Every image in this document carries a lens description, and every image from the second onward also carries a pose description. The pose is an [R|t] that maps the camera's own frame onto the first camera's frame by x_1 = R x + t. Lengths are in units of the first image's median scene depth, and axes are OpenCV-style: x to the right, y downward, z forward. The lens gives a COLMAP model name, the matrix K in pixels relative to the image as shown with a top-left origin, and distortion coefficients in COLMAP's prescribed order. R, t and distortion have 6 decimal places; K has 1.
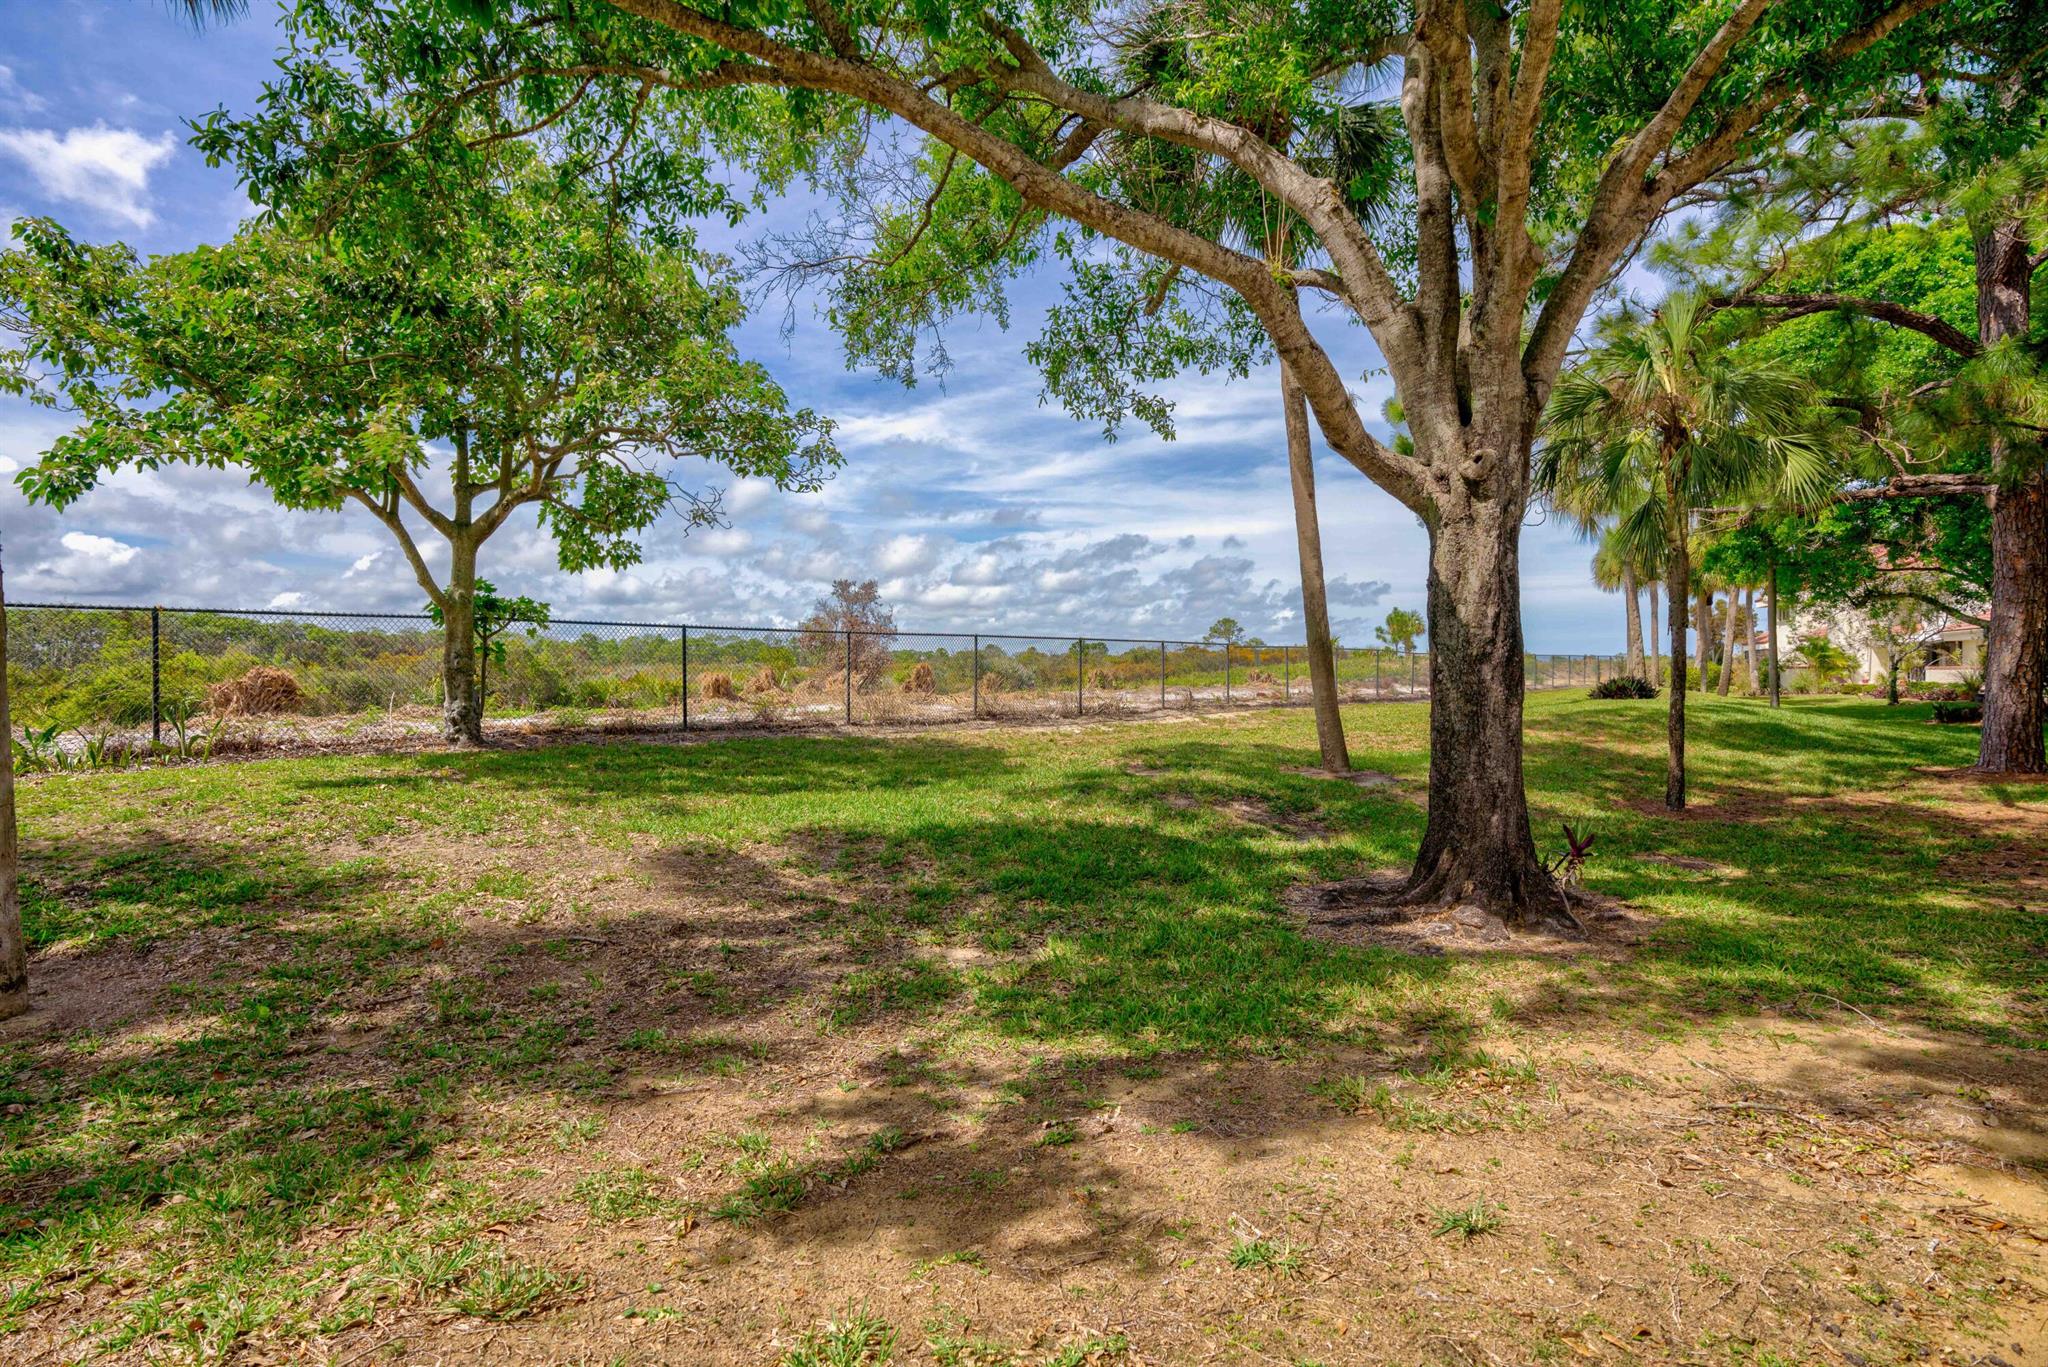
lens RADIAL K [[942.6, 0, 1016.3], [0, 942.6, 691.9], [0, 0, 1]] dist [-0.066455, 0.025012]
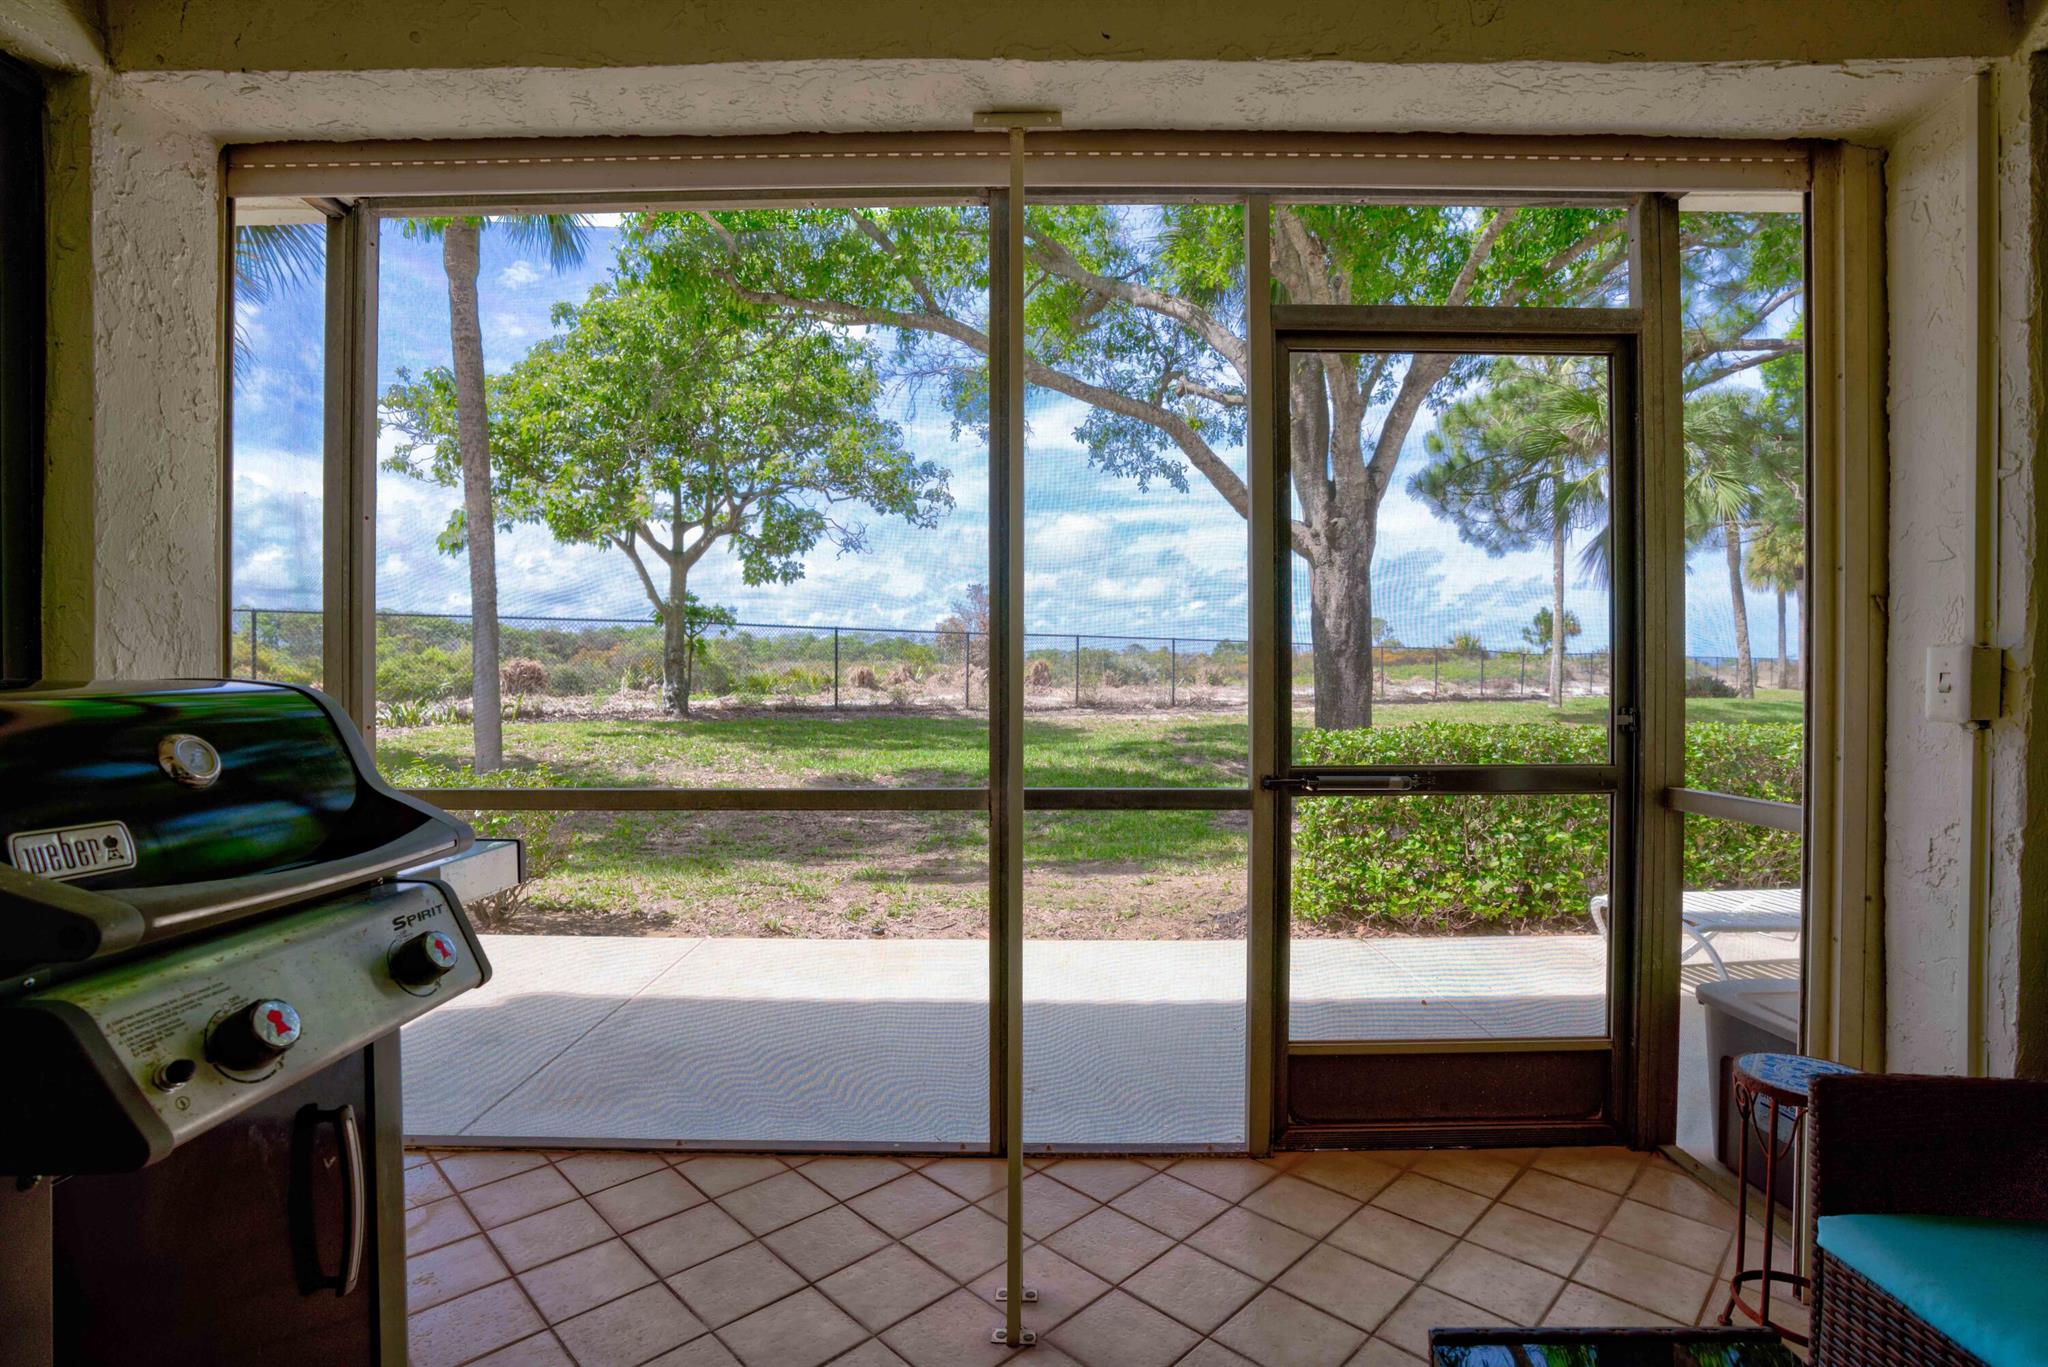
lens RADIAL K [[965.6, 0, 1023.4], [0, 965.6, 697.5], [0, 0, 1]] dist [-0.067434, 0.027859]
pose [[0.989346, 0.011774, -0.145105, 0.095990], [-0.010971, 0.999920, 0.006335, 0.014268], [0.145168, -0.004675, 0.989396, -0.283737]]
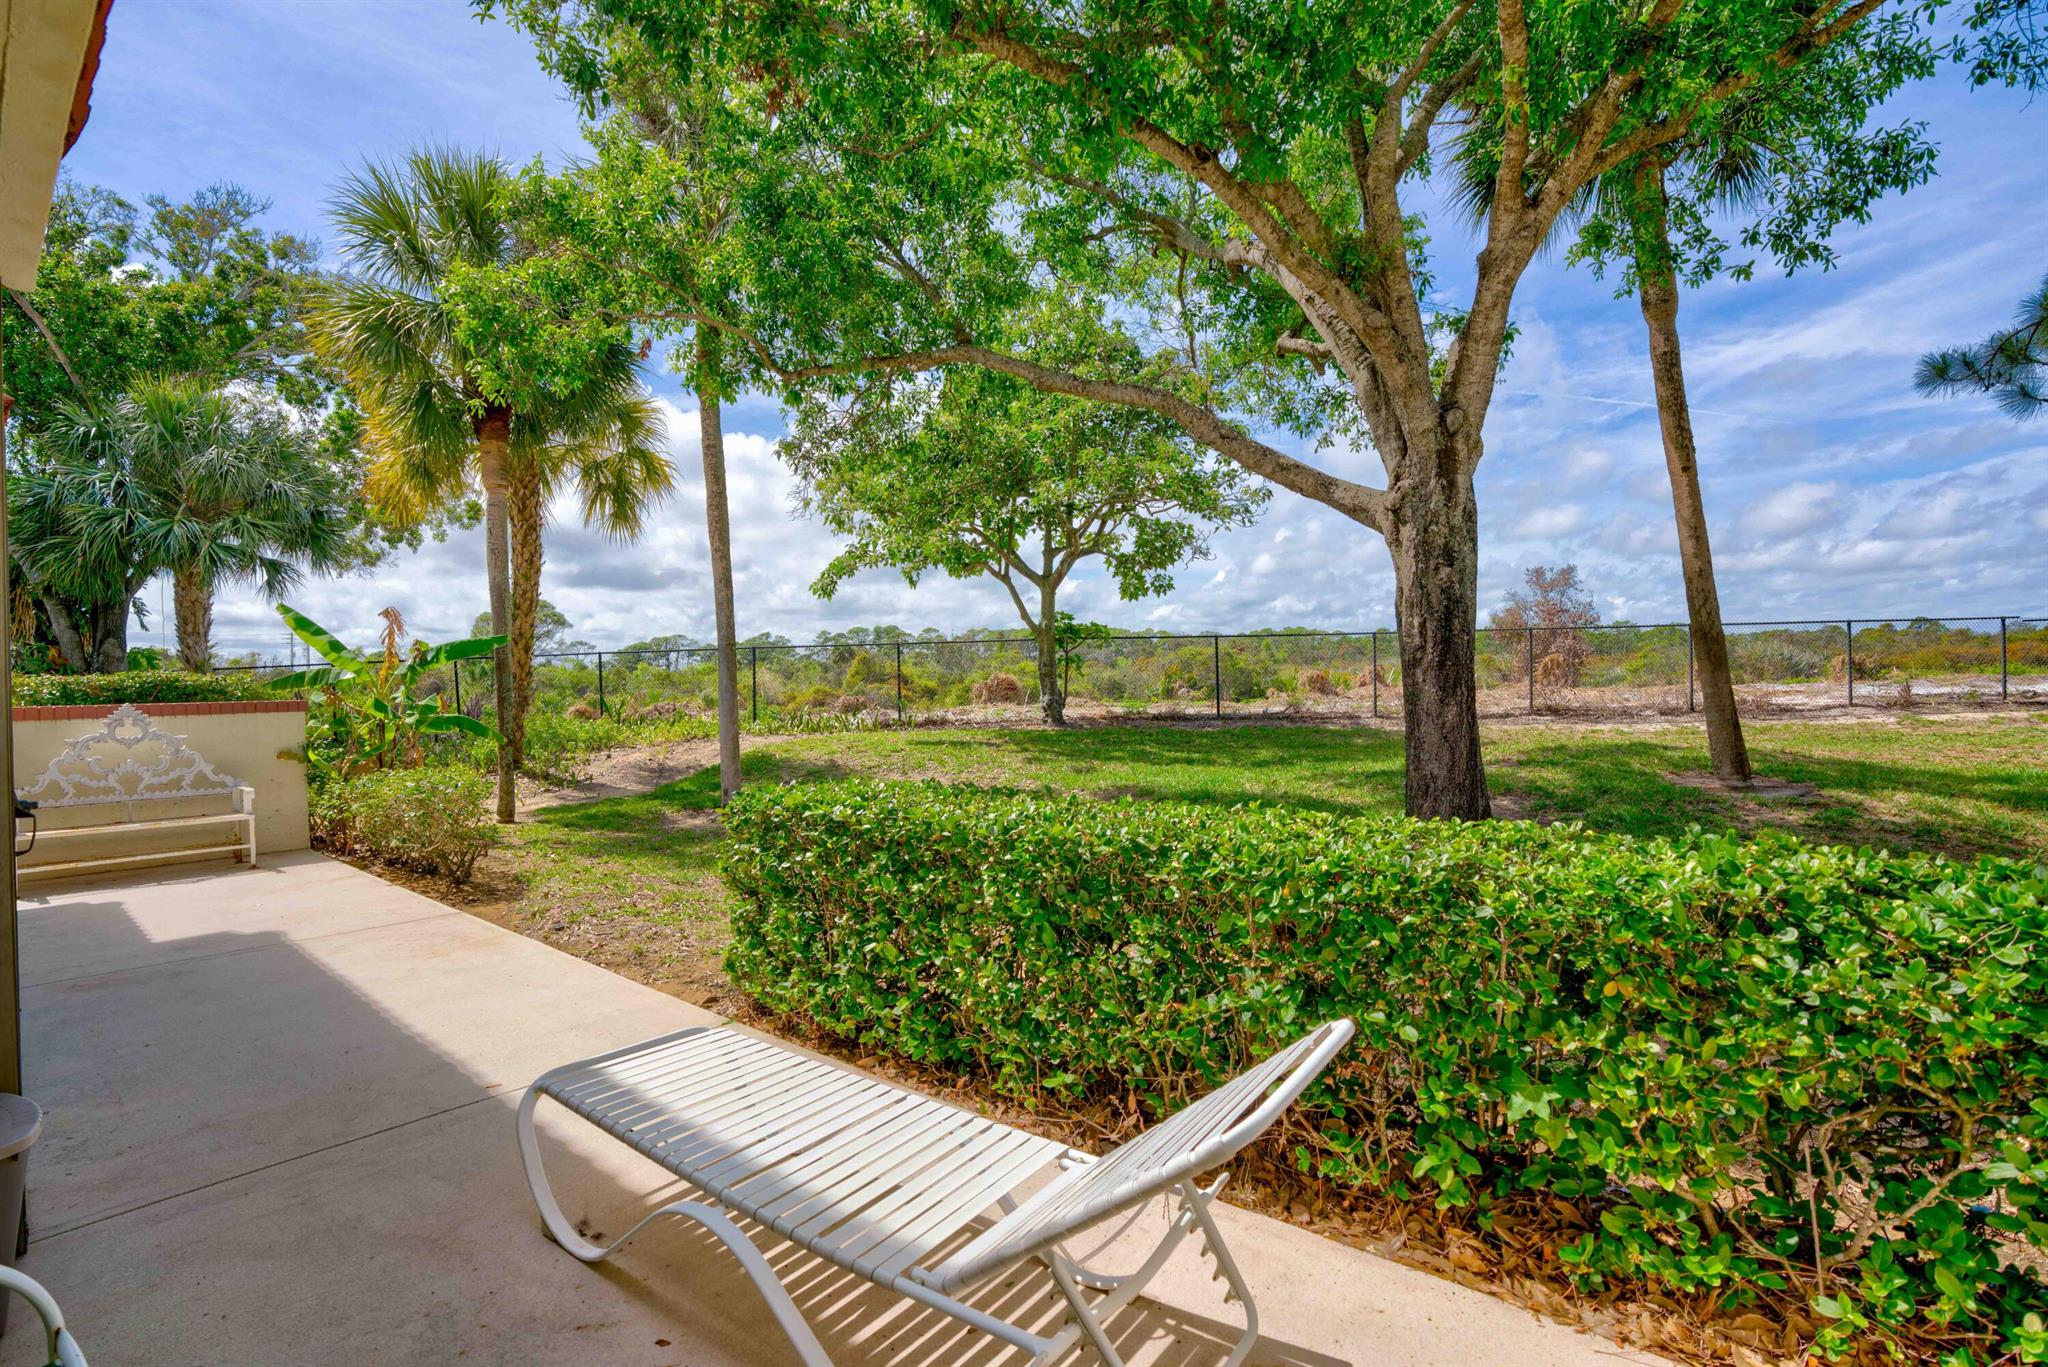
lens RADIAL K [[942.6, 0, 1016.3], [0, 942.6, 691.9], [0, 0, 1]] dist [-0.066455, 0.025012]
pose [[0.672424, 0.000441, -0.740166, 0.450388], [0.005940, 0.999964, 0.005992, -0.004871], [0.740143, -0.008426, 0.672397, -0.054931]]
